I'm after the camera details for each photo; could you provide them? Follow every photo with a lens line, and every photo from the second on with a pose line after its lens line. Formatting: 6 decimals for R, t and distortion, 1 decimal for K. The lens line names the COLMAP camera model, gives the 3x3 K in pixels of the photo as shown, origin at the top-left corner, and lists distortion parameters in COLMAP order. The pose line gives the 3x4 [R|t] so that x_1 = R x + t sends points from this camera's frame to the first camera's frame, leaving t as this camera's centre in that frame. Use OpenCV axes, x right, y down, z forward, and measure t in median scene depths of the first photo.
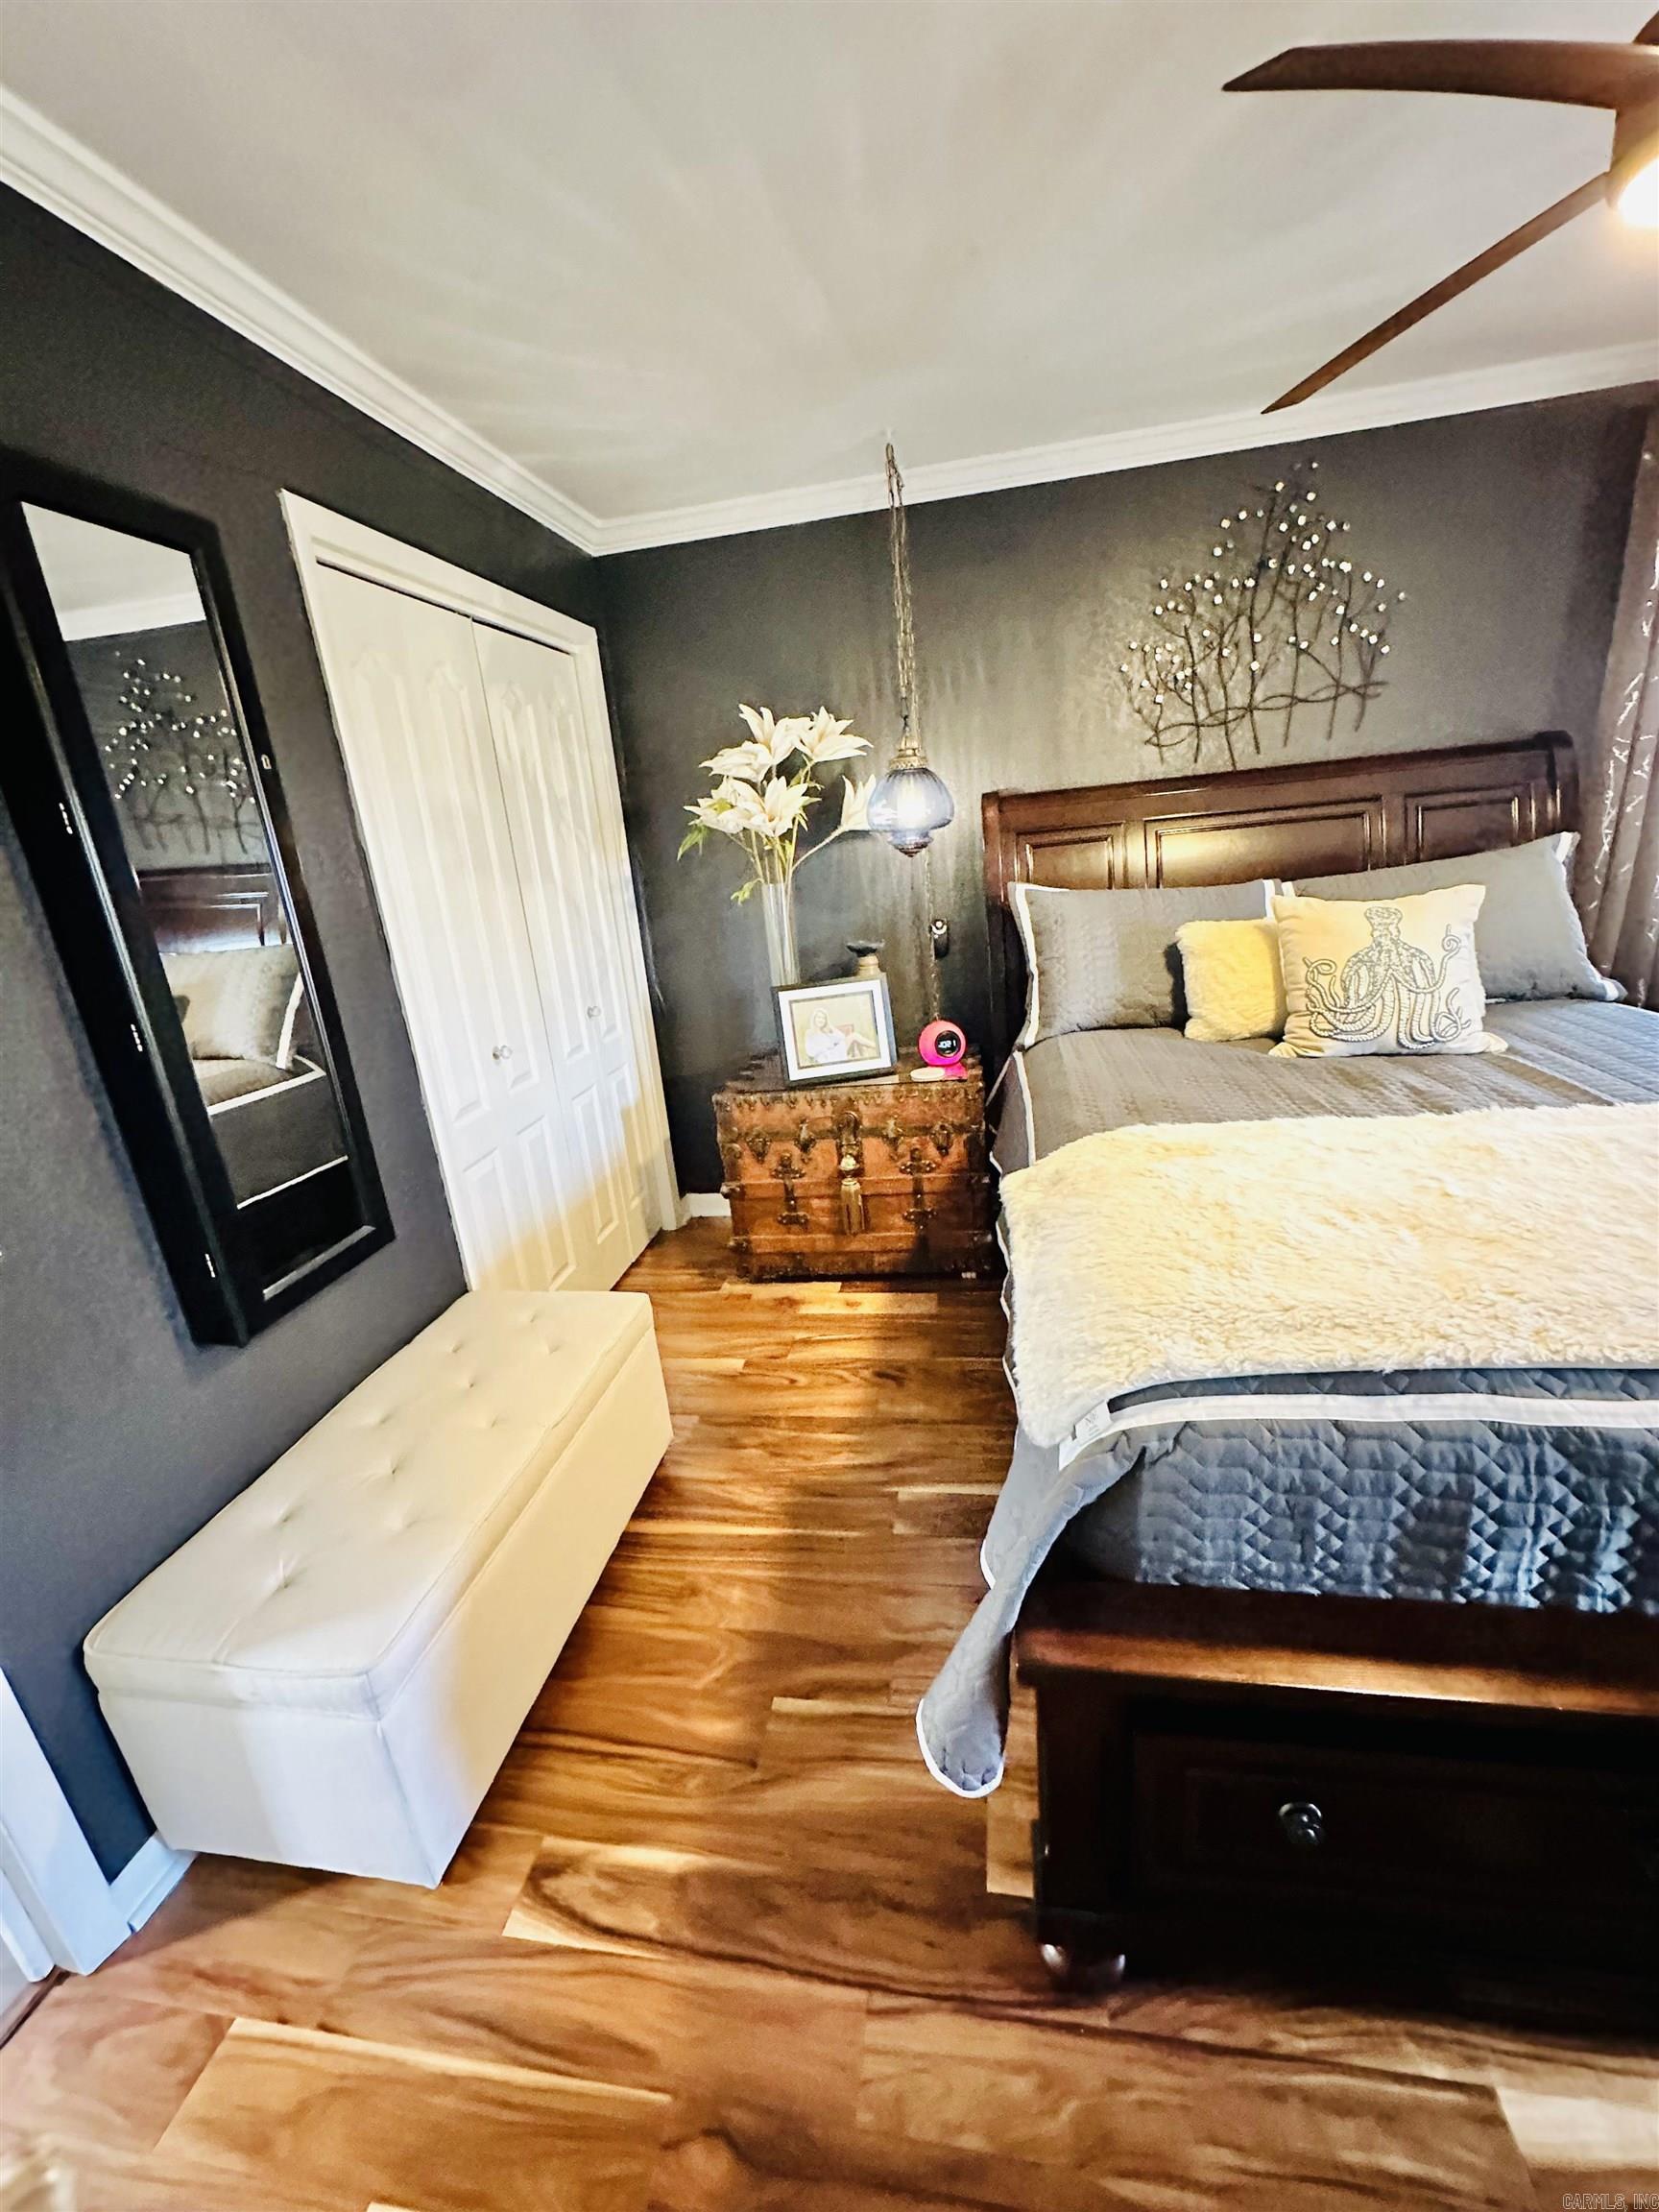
lens RADIAL K [[879.6, 0, 828.8], [0, 879.6, 1106.2], [0, 0, 1]] dist [-0.000897, 0.000681]
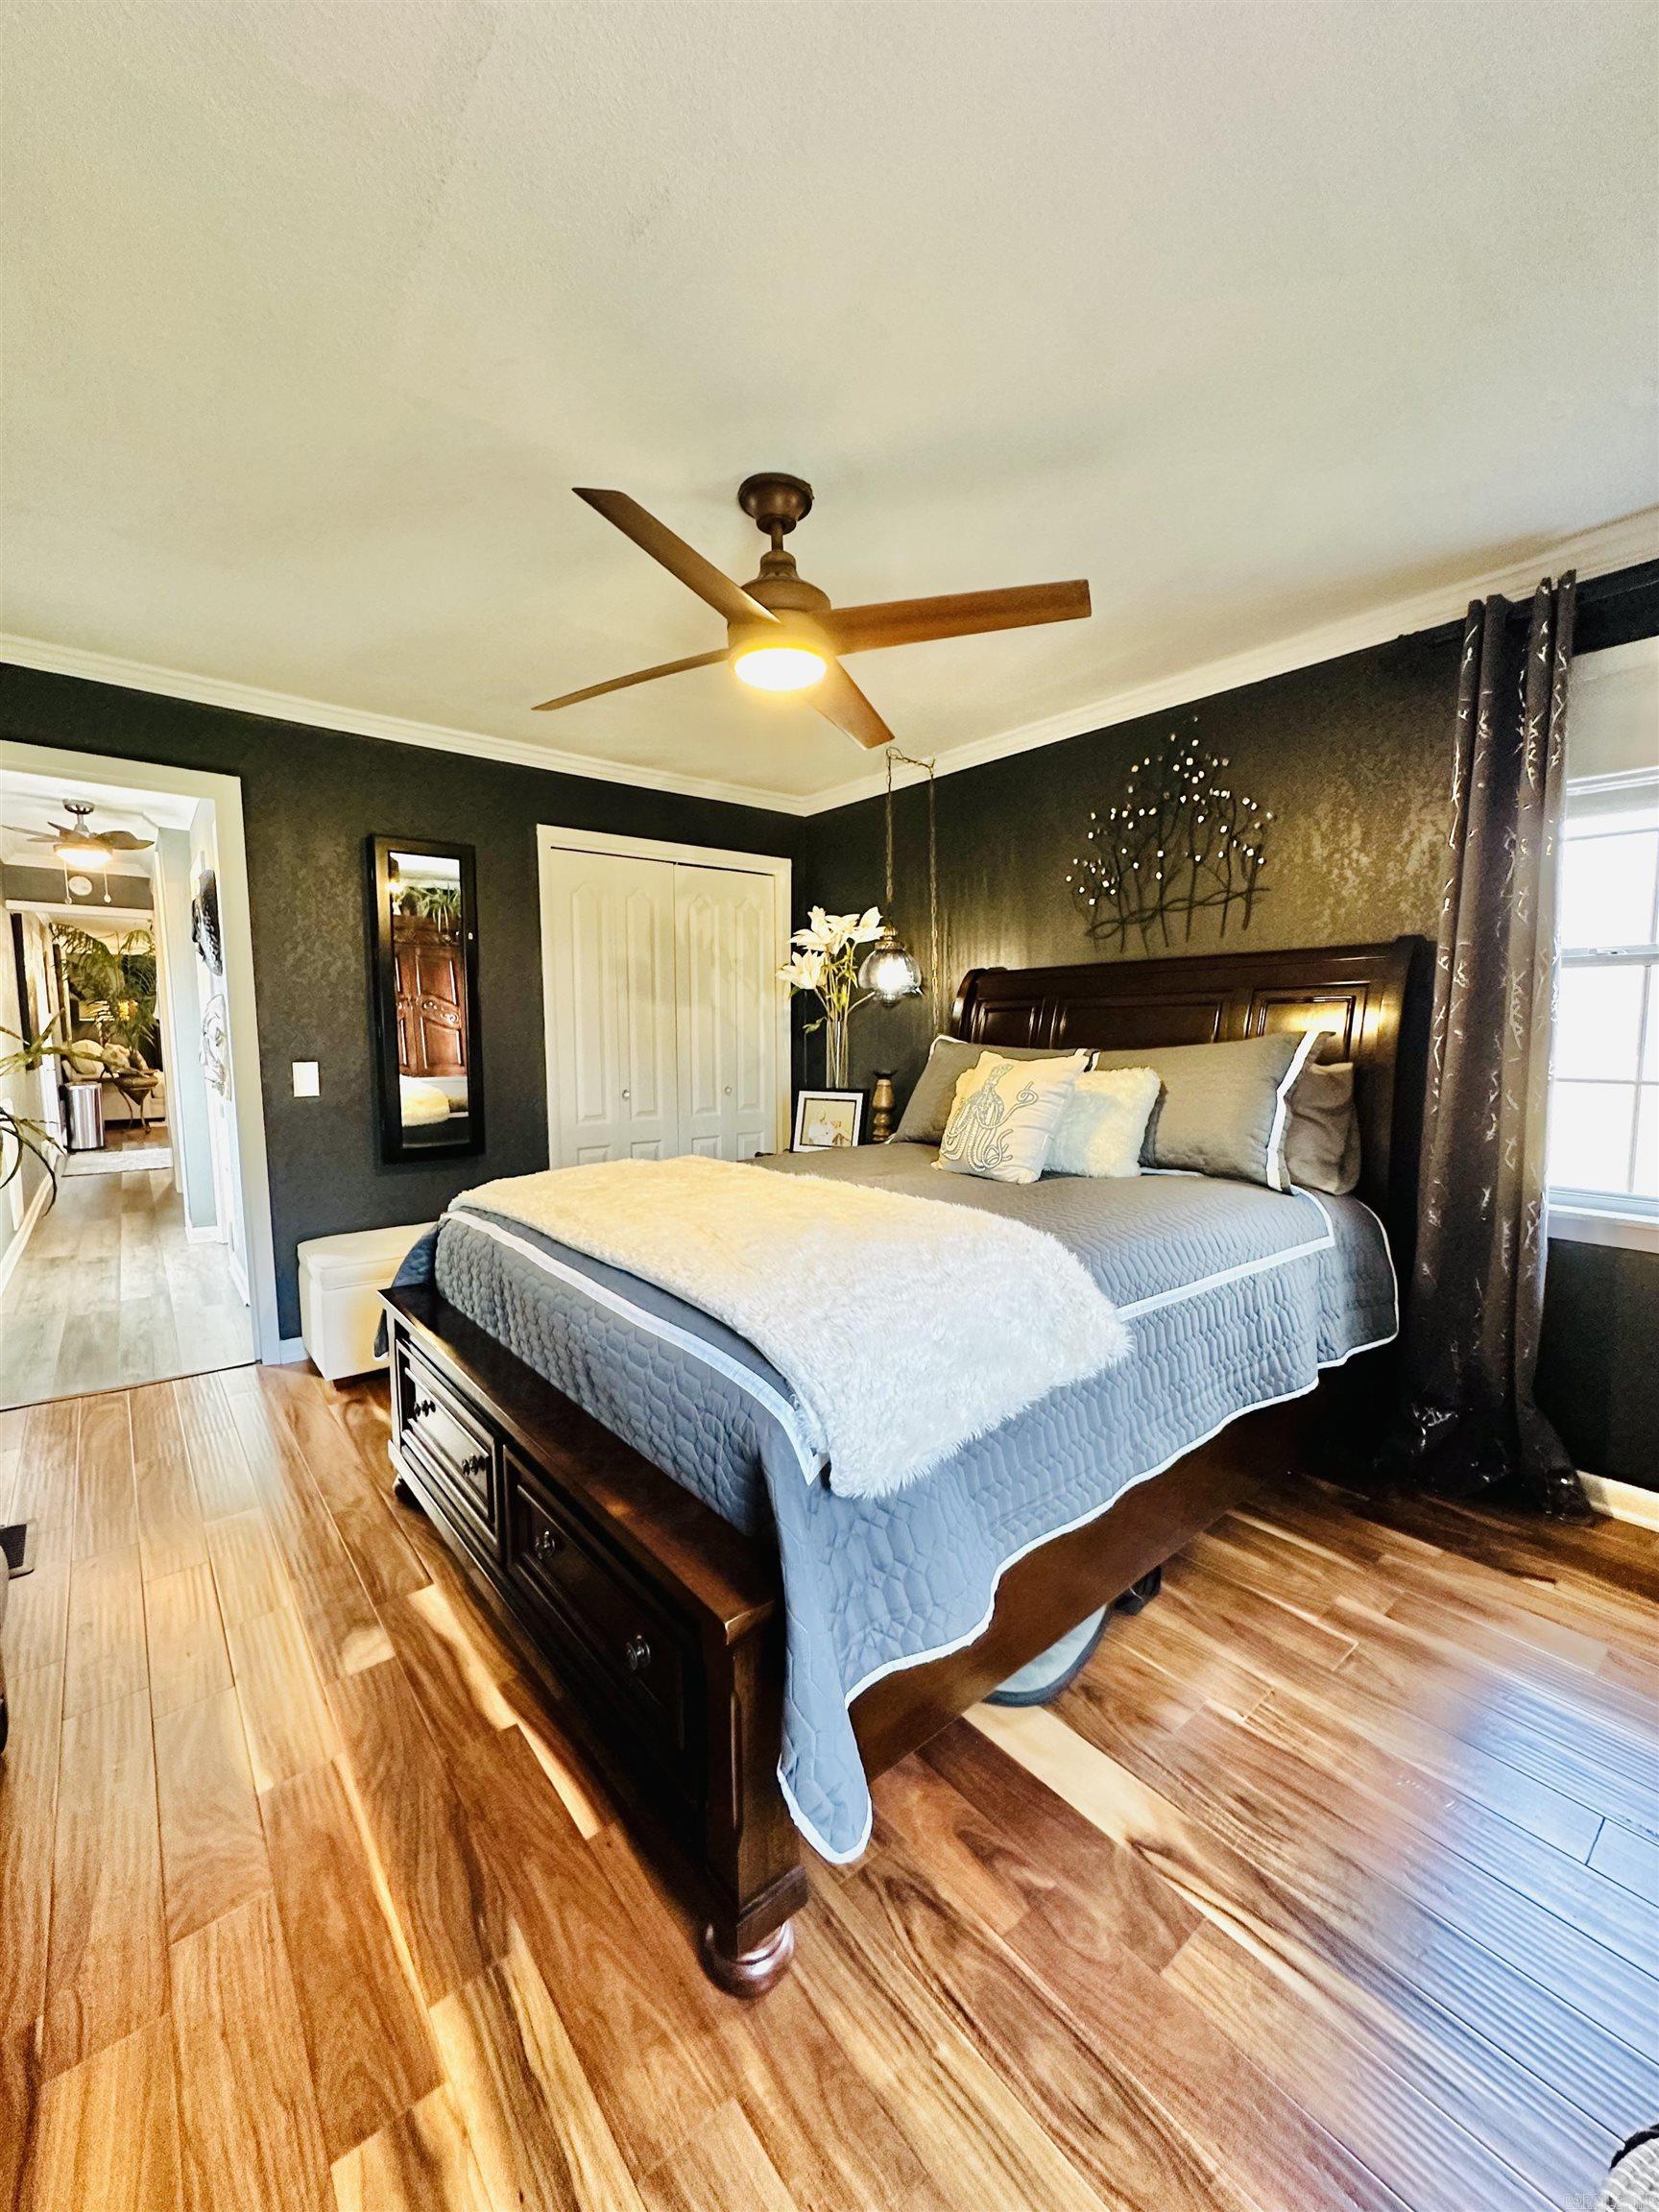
lens RADIAL K [[879.6, 0, 829.0], [0, 879.6, 1106.7], [0, 0, 1]] dist [-0.000897, 0.000681]
pose [[0.757794, 0.150491, -0.634902, 0.927666], [-0.260615, 0.961862, -0.083069, 0.005728], [0.598188, 0.228414, 0.768114, -0.088454]]
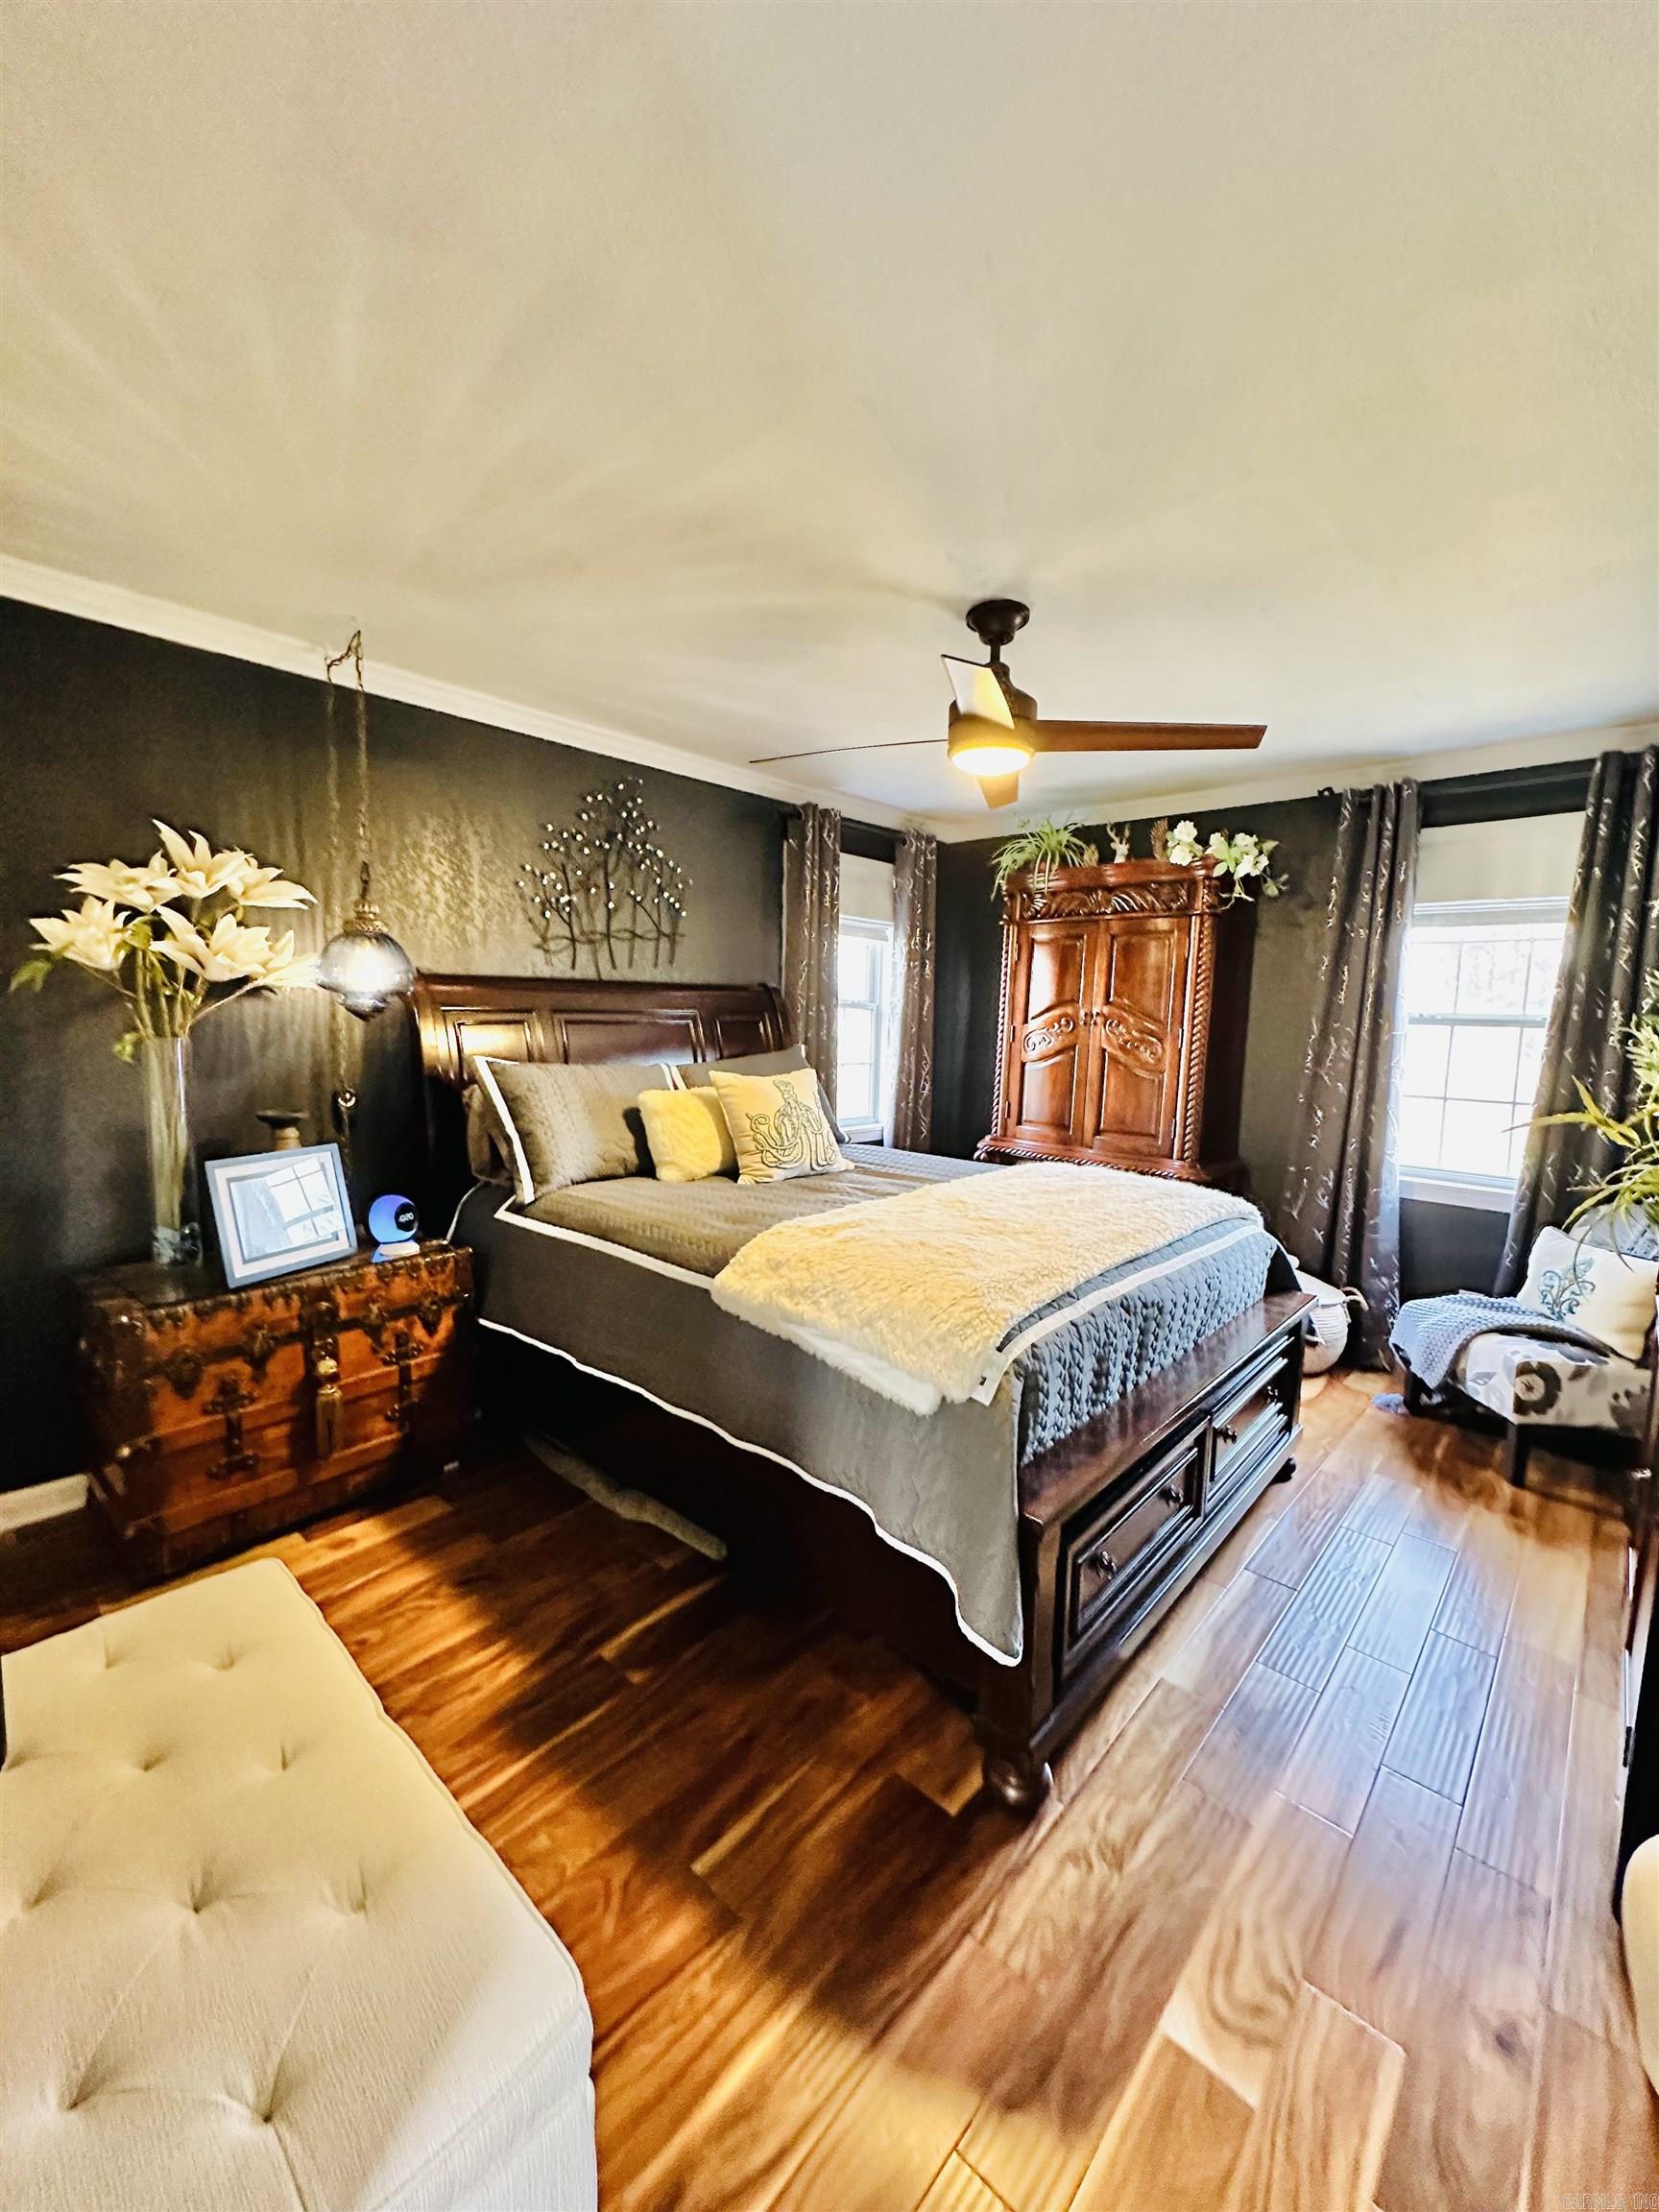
lens RADIAL K [[879.6, 0, 828.7], [0, 879.6, 1105.8], [0, 0, 1]] dist [-0.000897, 0.000681]
pose [[0.544758, 0.015262, 0.838455, -0.421617], [0.185016, 0.973009, -0.137919, 0.027316], [-0.817929, 0.230260, 0.527231, 0.115940]]
